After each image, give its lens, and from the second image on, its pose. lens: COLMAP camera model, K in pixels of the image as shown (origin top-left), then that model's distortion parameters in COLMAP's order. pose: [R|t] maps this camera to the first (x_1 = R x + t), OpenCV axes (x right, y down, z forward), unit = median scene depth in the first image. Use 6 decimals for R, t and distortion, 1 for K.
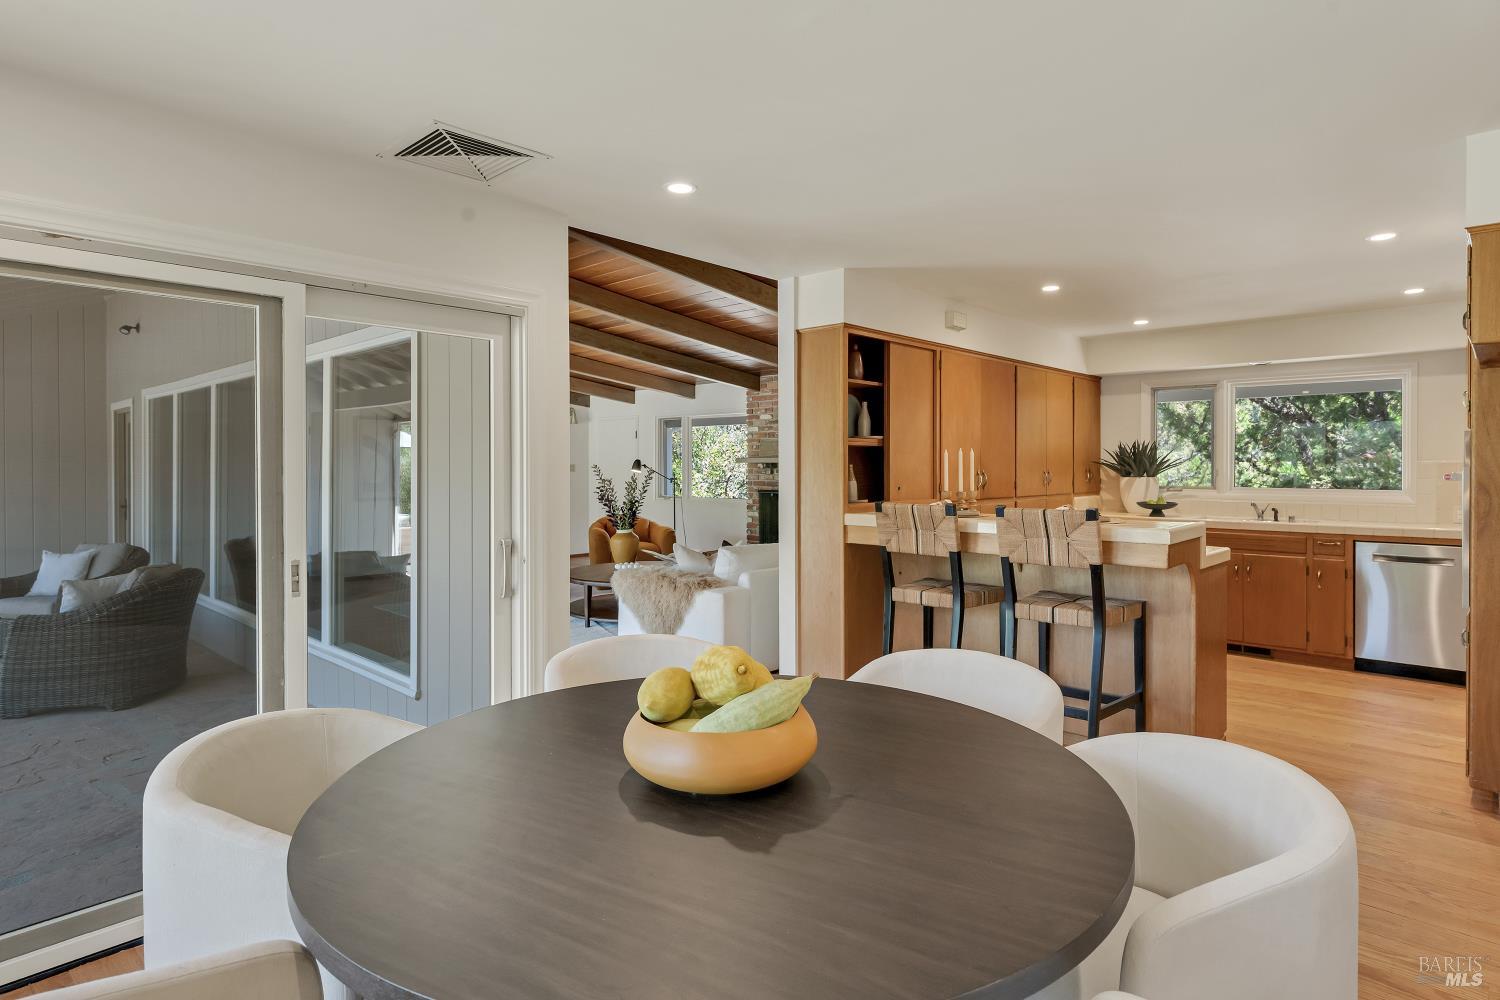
lens RADIAL K [[859.9, 0, 729.9], [0, 859.9, 476.7], [0, 0, 1]] dist [0.012008, -0.006906]
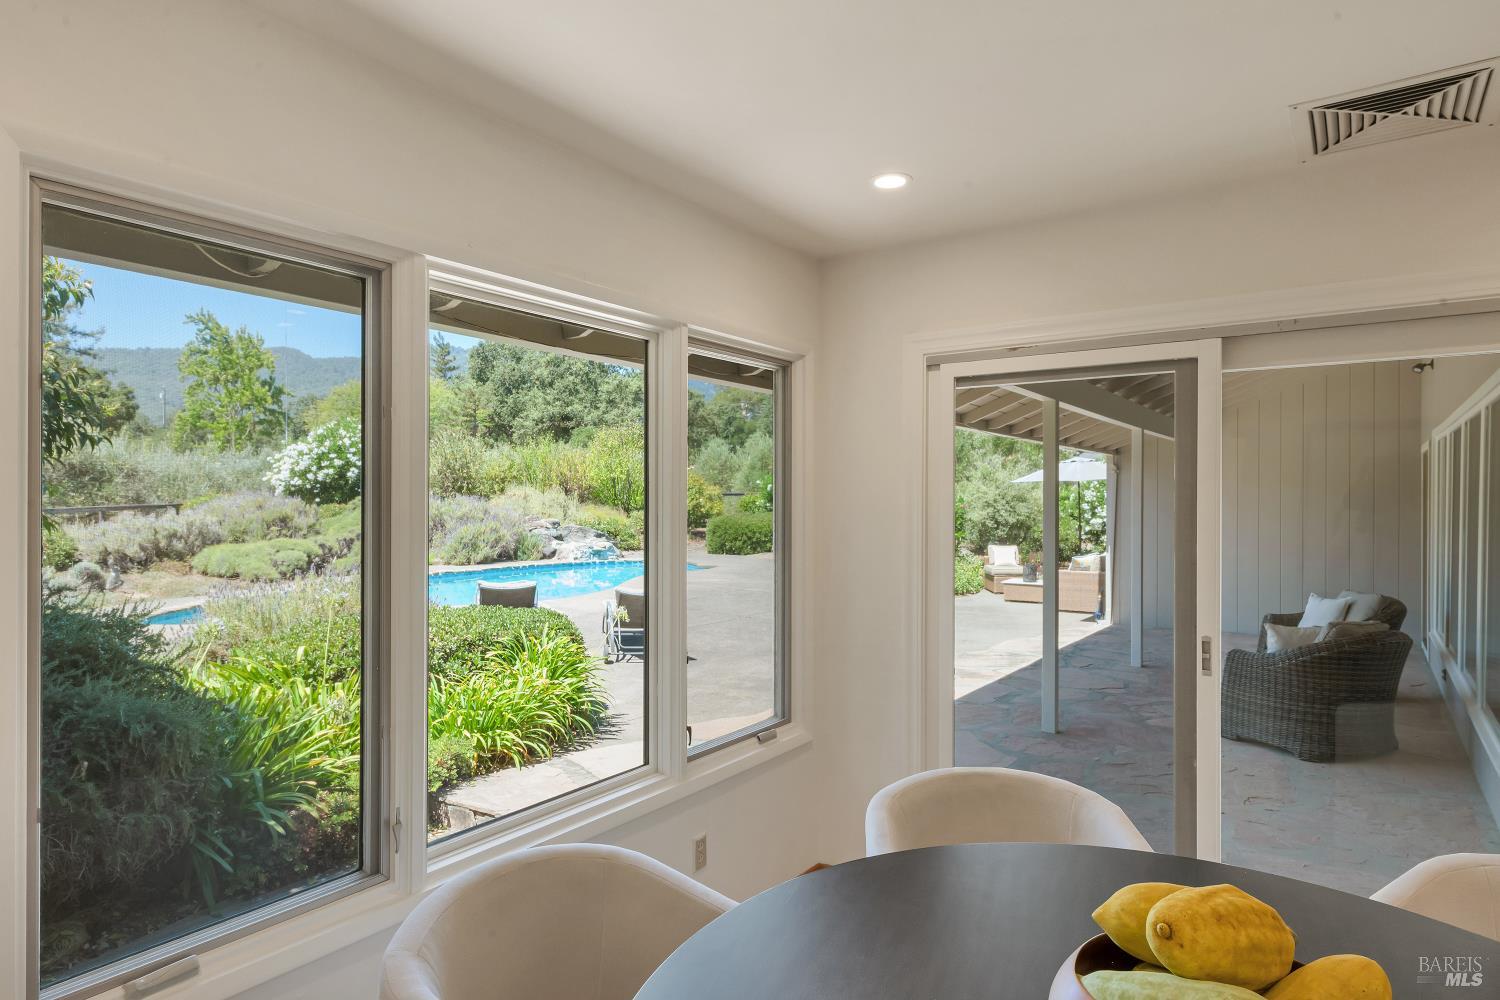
lens RADIAL K [[859.9, 0, 753.6], [0, 859.9, 497.8], [0, 0, 1]] dist [0.012008, -0.006906]
pose [[0.102813, 0.003331, -0.994695, 0.227408], [-0.013173, 0.999911, 0.001987, -0.029498], [0.994613, 0.012898, 0.102848, 0.253341]]
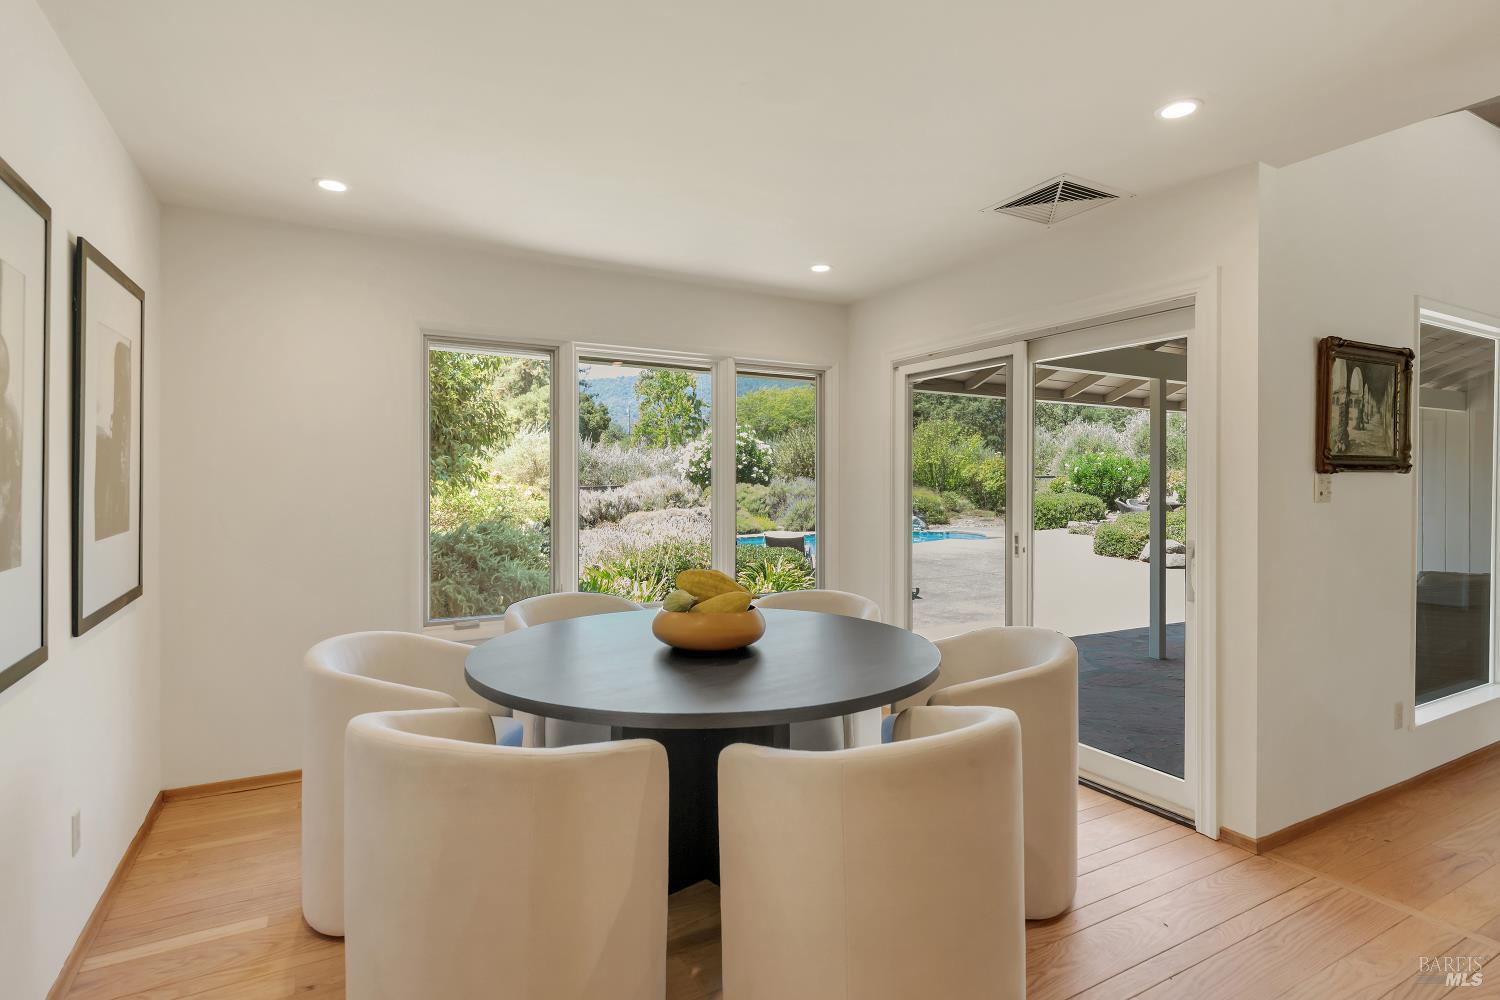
lens RADIAL K [[764.2, 0, 746.8], [0, 764.2, 489.4], [0, 0, 1]] dist [0.002858, 0.000083]
pose [[-0.342701, 0.008308, -0.939408, 0.525280], [-0.008365, 0.999894, 0.011895, 0.006951], [0.939407, 0.011935, -0.342595, 0.615368]]
